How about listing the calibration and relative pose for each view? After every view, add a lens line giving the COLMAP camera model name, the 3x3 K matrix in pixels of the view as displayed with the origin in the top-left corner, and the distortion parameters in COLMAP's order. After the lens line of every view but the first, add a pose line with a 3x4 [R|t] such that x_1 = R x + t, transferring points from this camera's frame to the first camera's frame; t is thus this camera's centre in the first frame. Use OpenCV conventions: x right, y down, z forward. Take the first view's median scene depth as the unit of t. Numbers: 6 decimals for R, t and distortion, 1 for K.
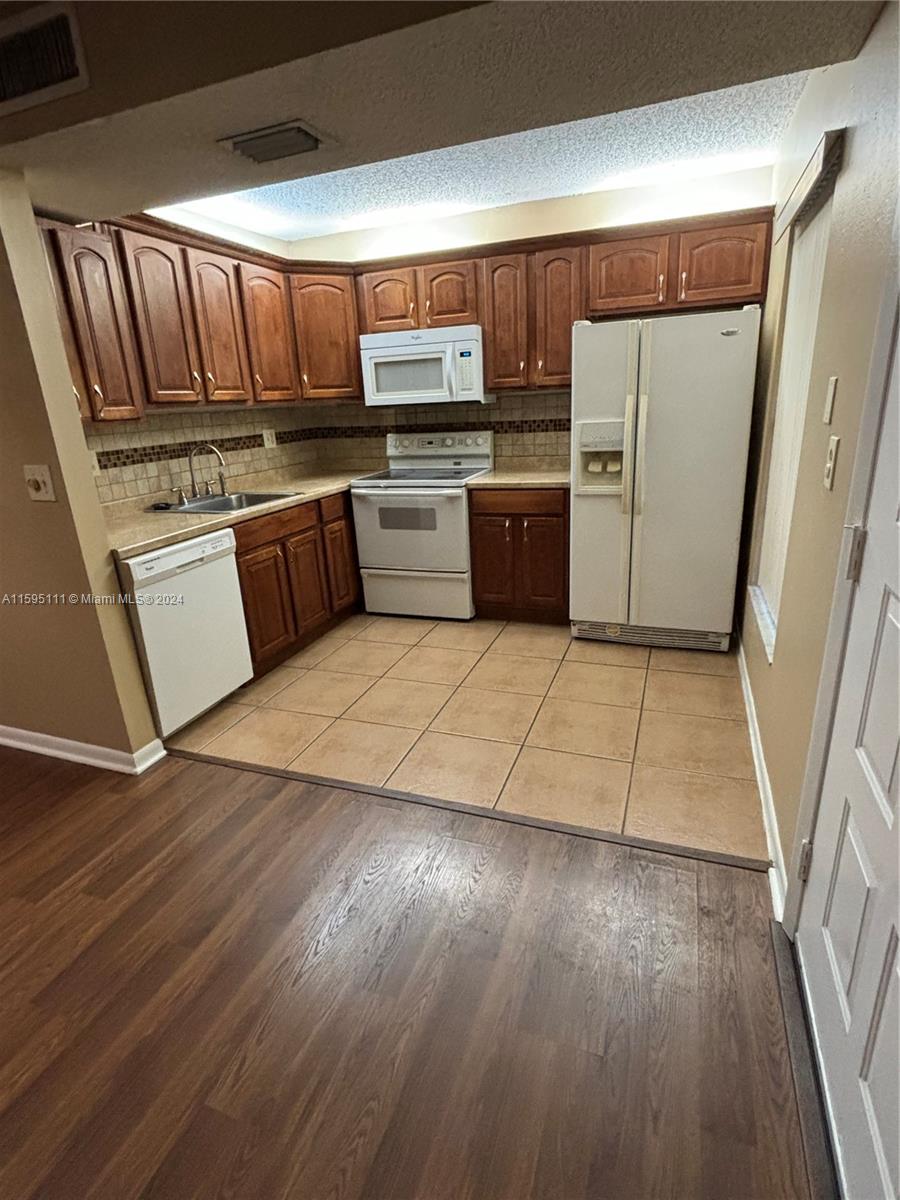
lens RADIAL K [[600.6, 0, 453.1], [0, 600.6, 589.0], [0, 0, 1]] dist [0.005279, -0.001938]
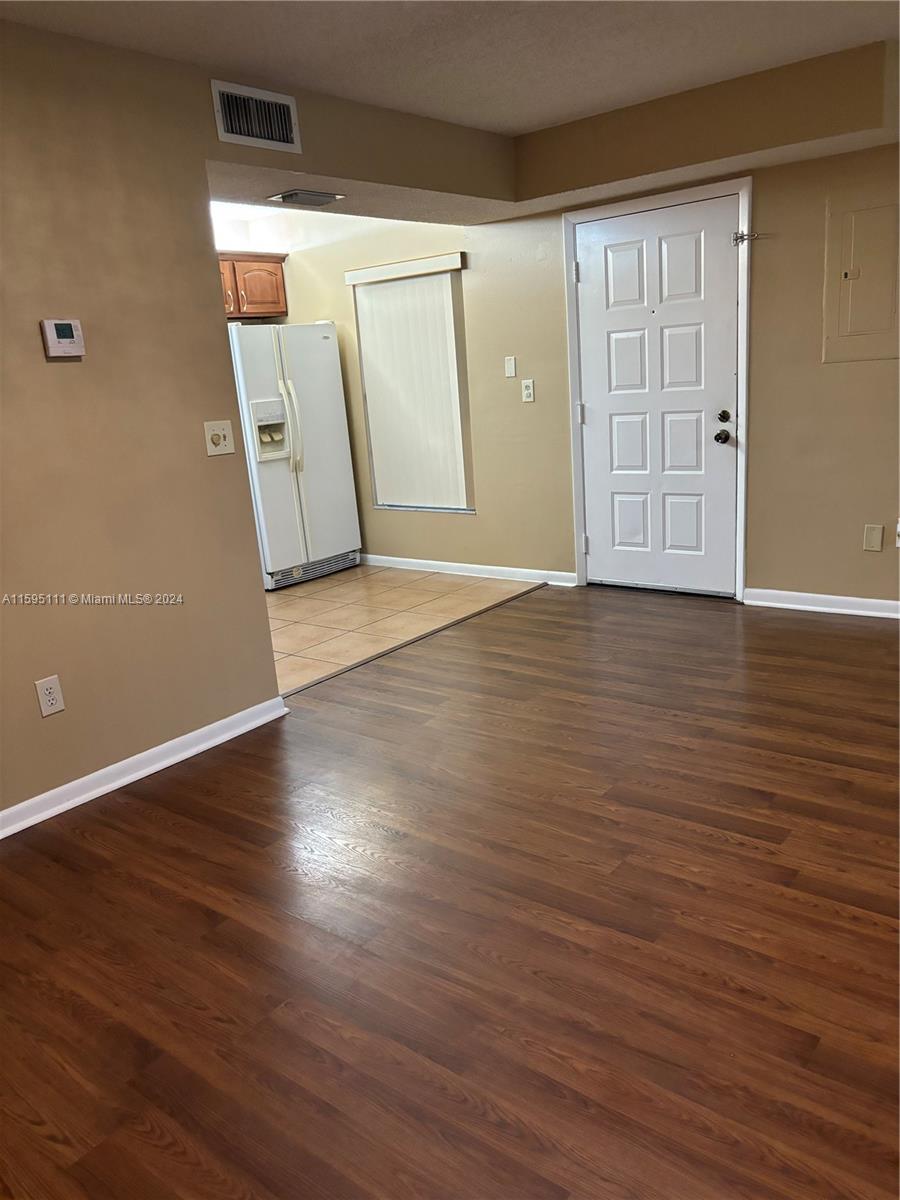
lens RADIAL K [[913.4, 0, 450.5], [0, 913.4, 597.0], [0, 0, 1]] dist [0.028763, -0.004624]
pose [[0.314384, -0.210995, 0.925550, -1.392372], [0.347329, 0.932949, 0.094704, 0.050058], [-0.883473, 0.291697, 0.366589, 0.081190]]
